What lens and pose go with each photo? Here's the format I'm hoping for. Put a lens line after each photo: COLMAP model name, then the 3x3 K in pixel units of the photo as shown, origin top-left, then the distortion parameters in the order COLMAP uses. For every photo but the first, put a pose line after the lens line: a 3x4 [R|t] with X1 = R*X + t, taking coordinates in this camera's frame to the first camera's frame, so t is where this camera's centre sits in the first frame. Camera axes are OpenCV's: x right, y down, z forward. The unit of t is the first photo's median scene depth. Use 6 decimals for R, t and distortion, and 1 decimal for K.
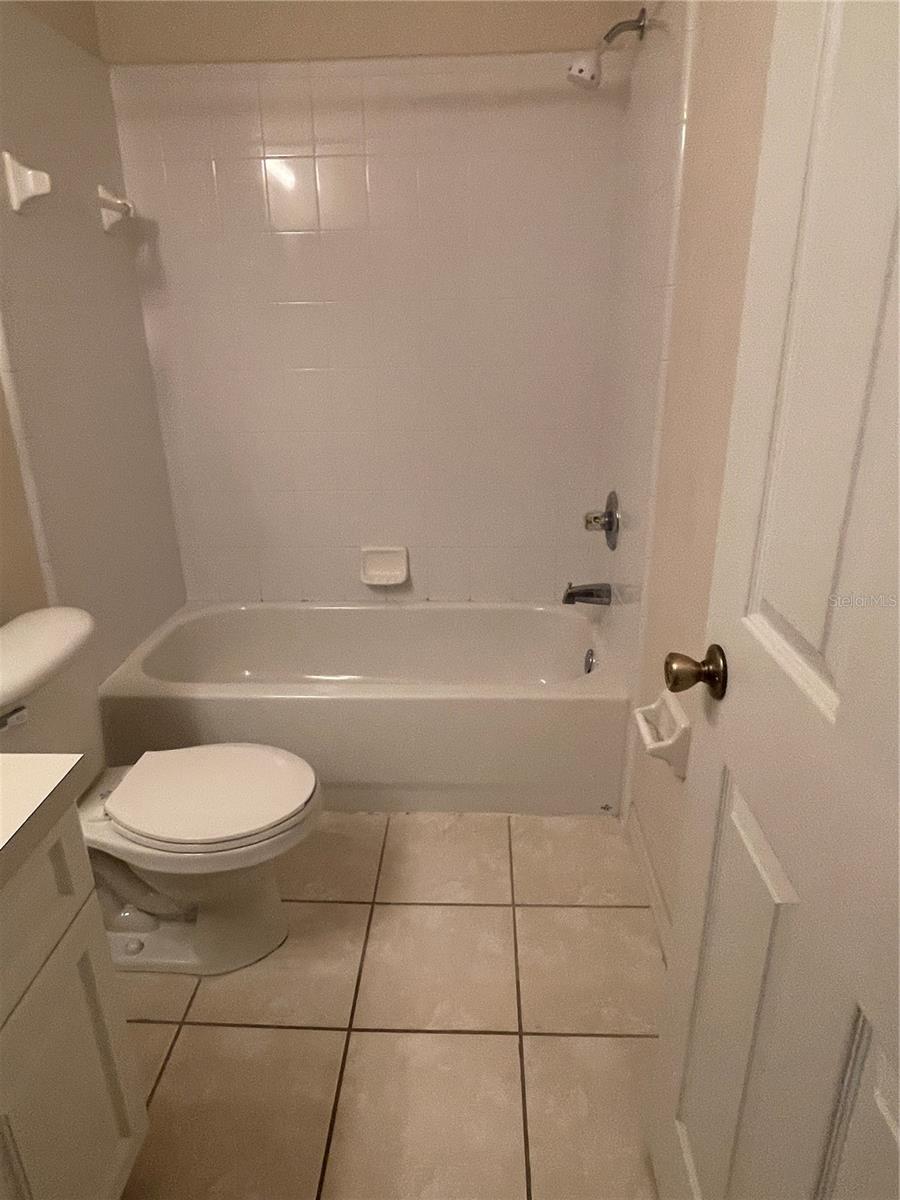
lens RADIAL K [[738.9, 0, 446.2], [0, 738.9, 578.3], [0, 0, 1]] dist [-0.008769, -0.003275]
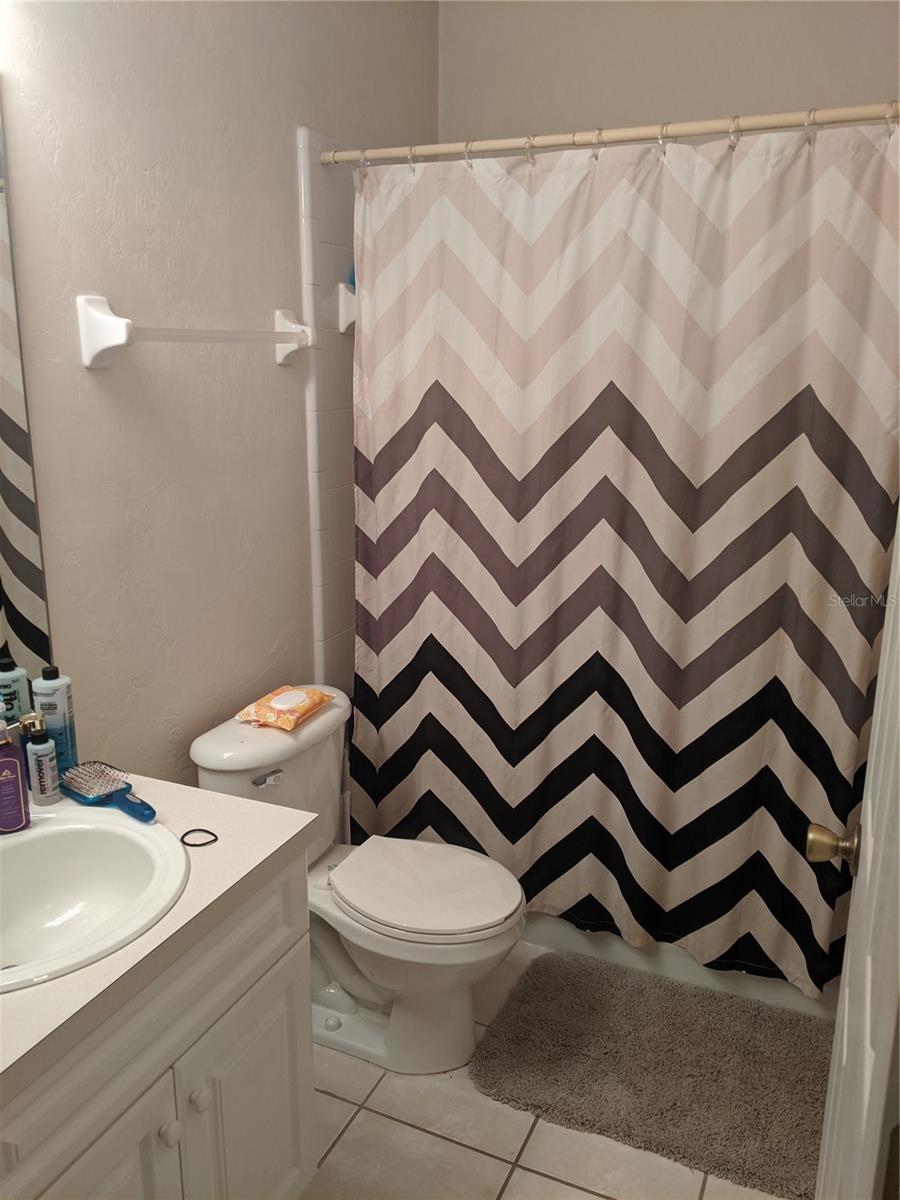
lens RADIAL K [[957.3, 0, 448.6], [0, 957.3, 601.3], [0, 0, 1]] dist [0.085061, -0.131662]
pose [[0.925354, 0.115062, -0.361220, 0.164551], [-0.146394, 0.987374, -0.060509, -0.031358], [0.349697, 0.108873, 0.930515, -0.303826]]
